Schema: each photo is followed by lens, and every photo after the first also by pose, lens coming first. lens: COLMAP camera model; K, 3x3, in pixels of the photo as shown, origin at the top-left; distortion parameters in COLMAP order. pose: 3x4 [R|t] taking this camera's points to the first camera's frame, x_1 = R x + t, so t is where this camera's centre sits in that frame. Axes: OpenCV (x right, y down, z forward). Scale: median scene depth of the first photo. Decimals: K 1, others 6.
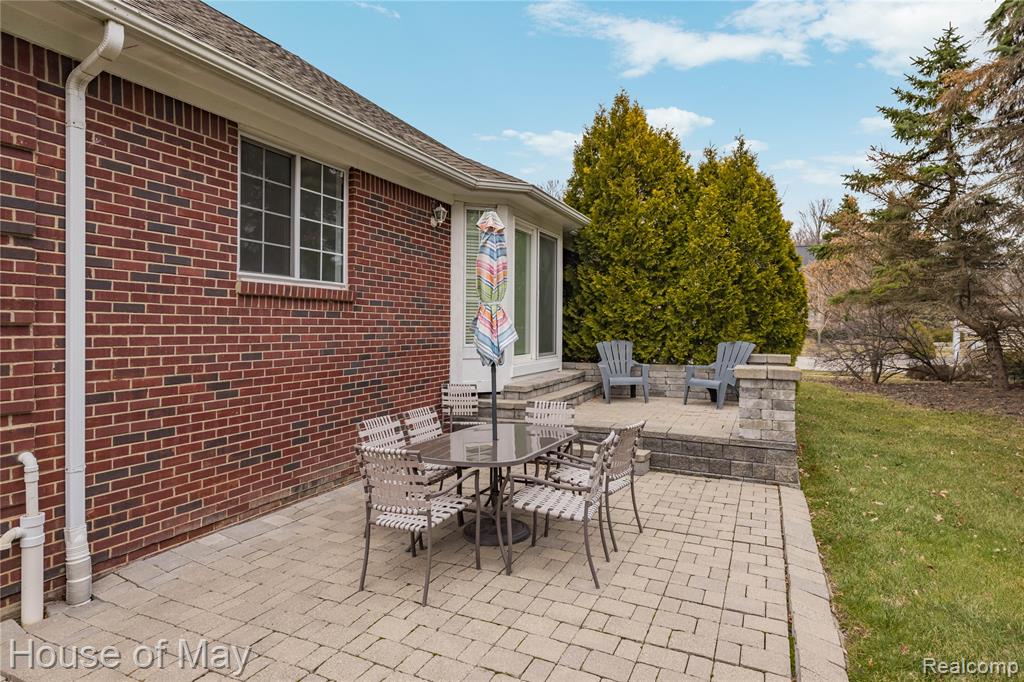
lens RADIAL K [[562.1, 0, 514.7], [0, 562.1, 325.1], [0, 0, 1]] dist [-0.001469, -0.000809]
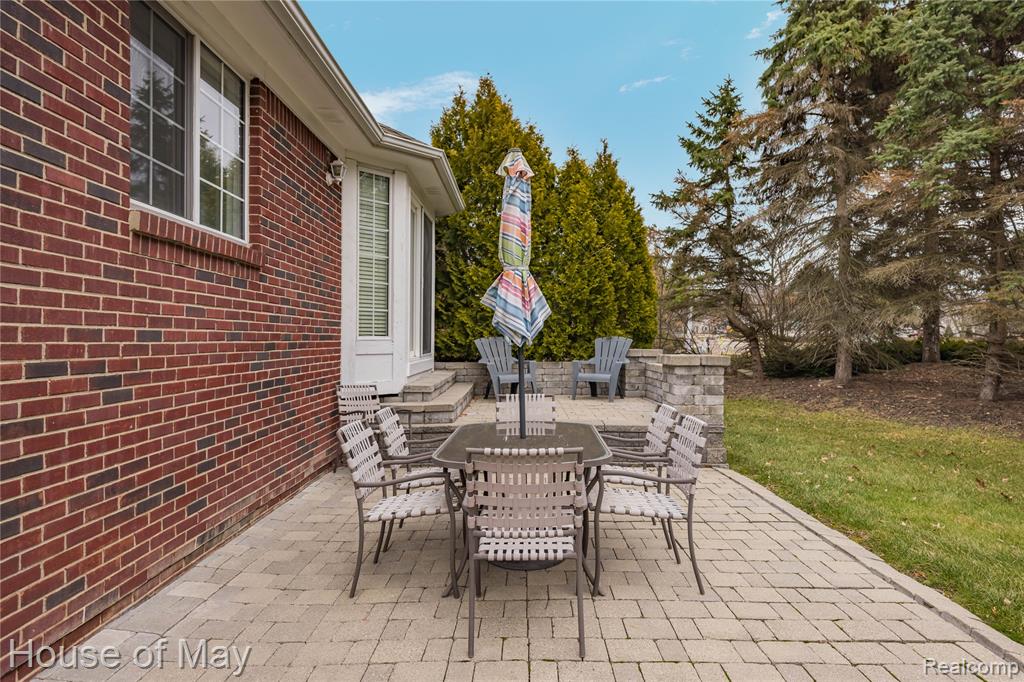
lens RADIAL K [[564.5, 0, 528.5], [0, 564.5, 344.0], [0, 0, 1]] dist [-0.001418, -0.001247]
pose [[0.904349, -0.003782, 0.426776, -0.279386], [-0.002003, 0.999912, 0.013105, 0.043983], [-0.426788, -0.012707, 0.904262, 0.200780]]
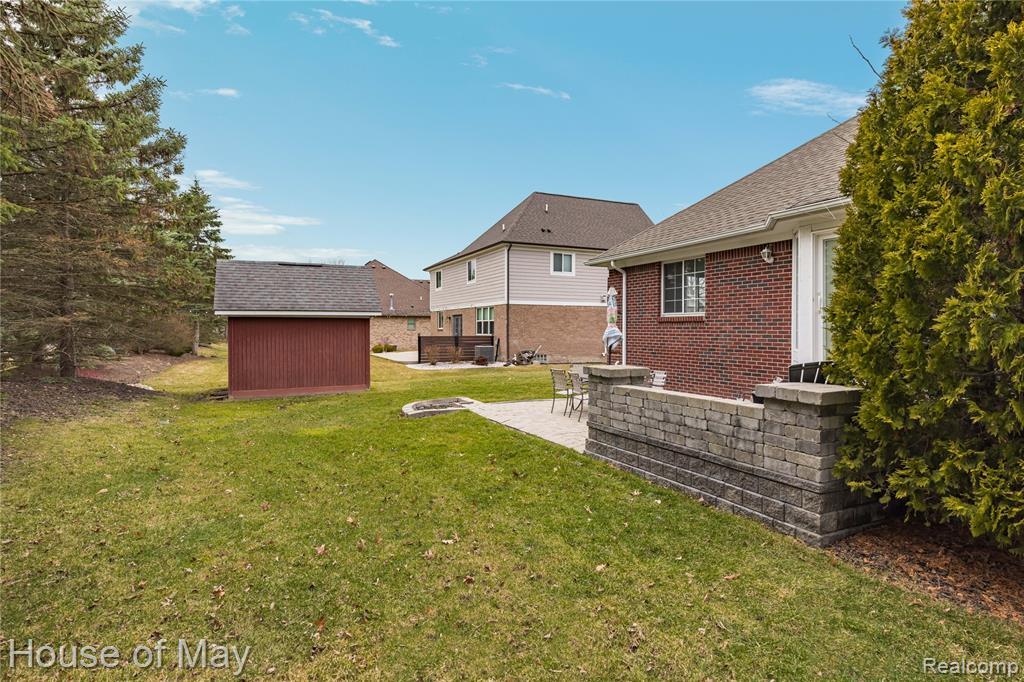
lens RADIAL K [[533.0, 0, 512.0], [0, 533.0, 341.0], [0, 0, 1]] dist [0.001727, 0.000479]
pose [[-0.646488, 0.009569, -0.762864, 1.572253], [-0.005089, 0.999845, 0.016854, 0.000527], [0.762907, 0.014779, -0.646339, 1.674601]]
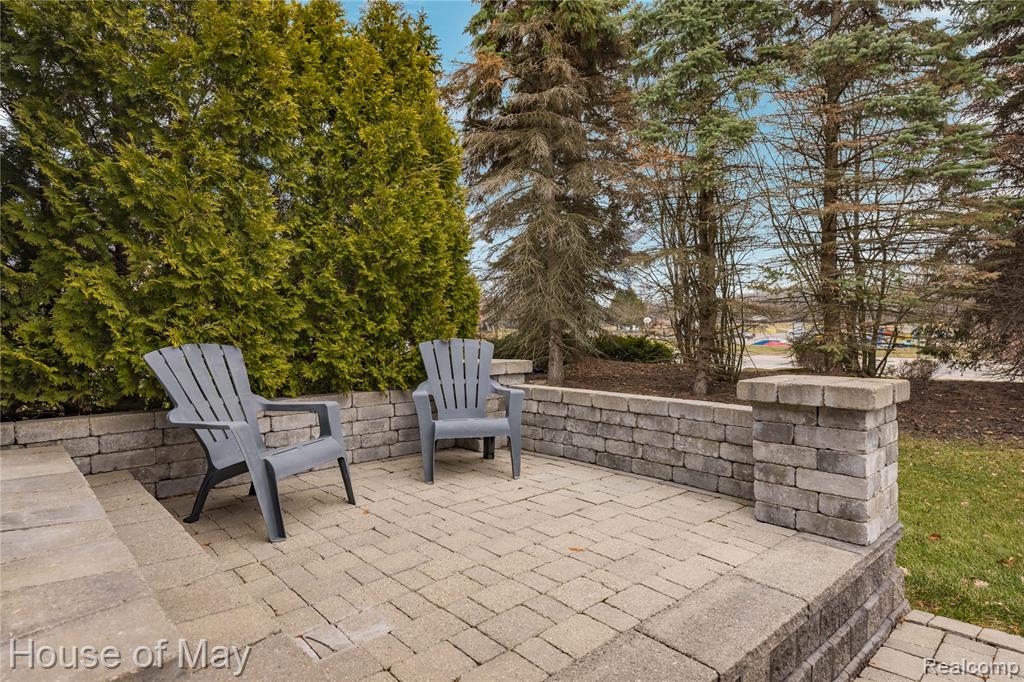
lens RADIAL K [[562.1, 0, 514.7], [0, 562.1, 325.1], [0, 0, 1]] dist [-0.001469, -0.000809]
pose [[0.411386, 0.002141, 0.911459, -0.095500], [0.000232, 0.999997, -0.002454, 0.026762], [-0.911461, 0.001221, 0.411384, 1.111747]]
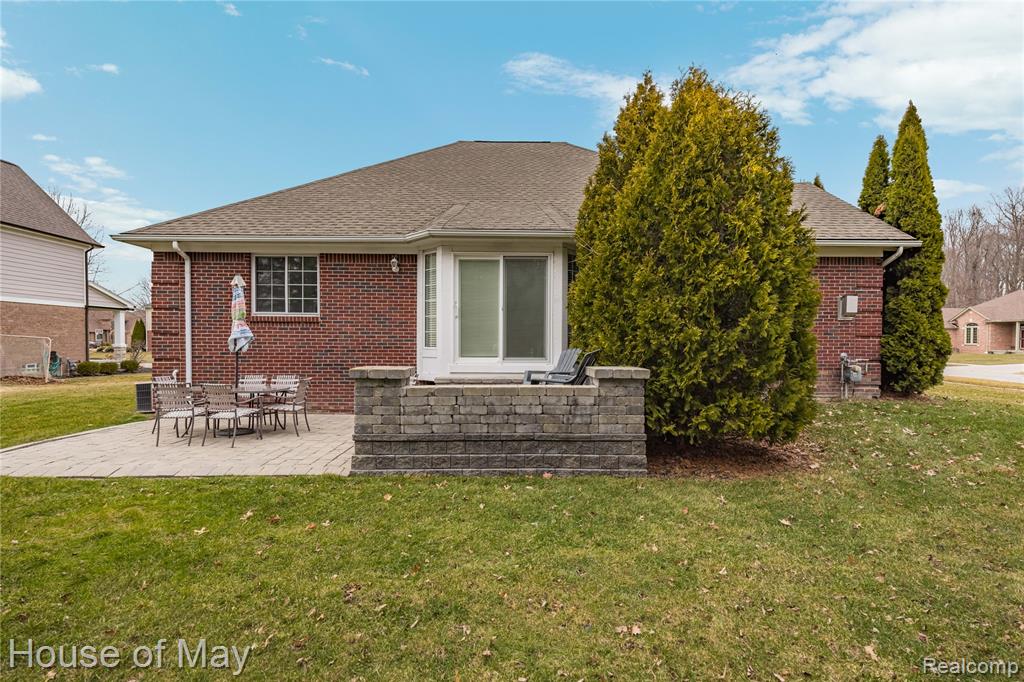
lens RADIAL K [[482.6, 0, 512.0], [0, 482.6, 341.0], [0, 0, 1]] dist [0.014652, -0.000038]
pose [[0.425543, -0.001010, -0.904937, 1.494644], [-0.001775, 0.999997, -0.001951, 0.026159], [0.904936, 0.002437, 0.425540, 0.875233]]
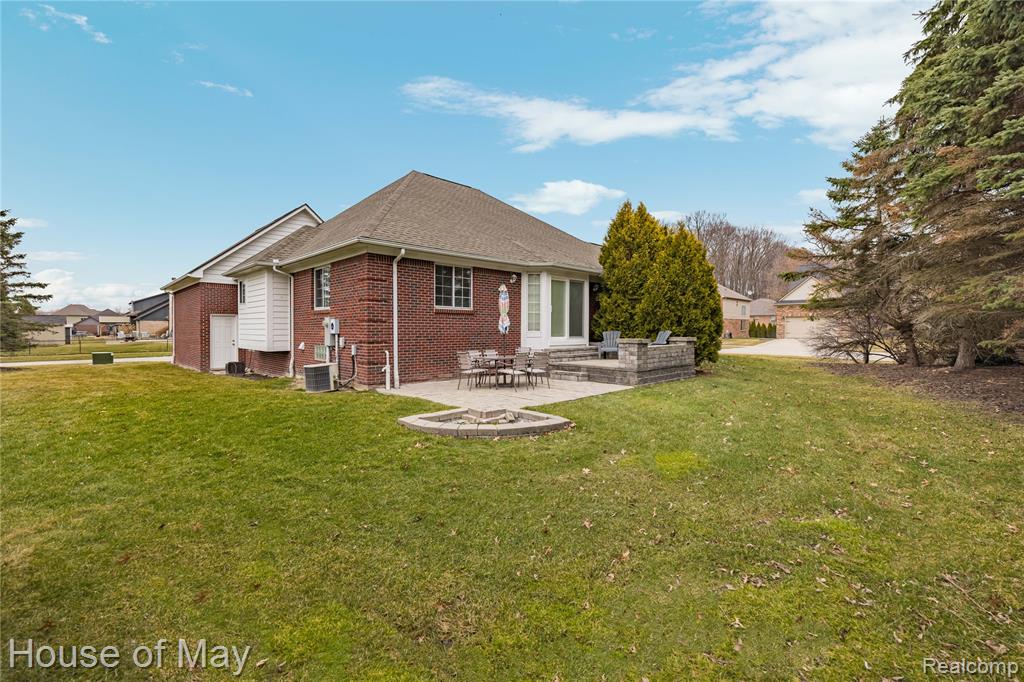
lens RADIAL K [[434.2, 0, 512.0], [0, 434.2, 341.0], [0, 0, 1]] dist [0.000263, -0.000019]
pose [[0.930082, 0.006541, -0.367294, 0.682273], [0.002928, 0.999678, 0.025217, 0.038347], [0.367340, -0.024529, 0.929763, -0.952147]]
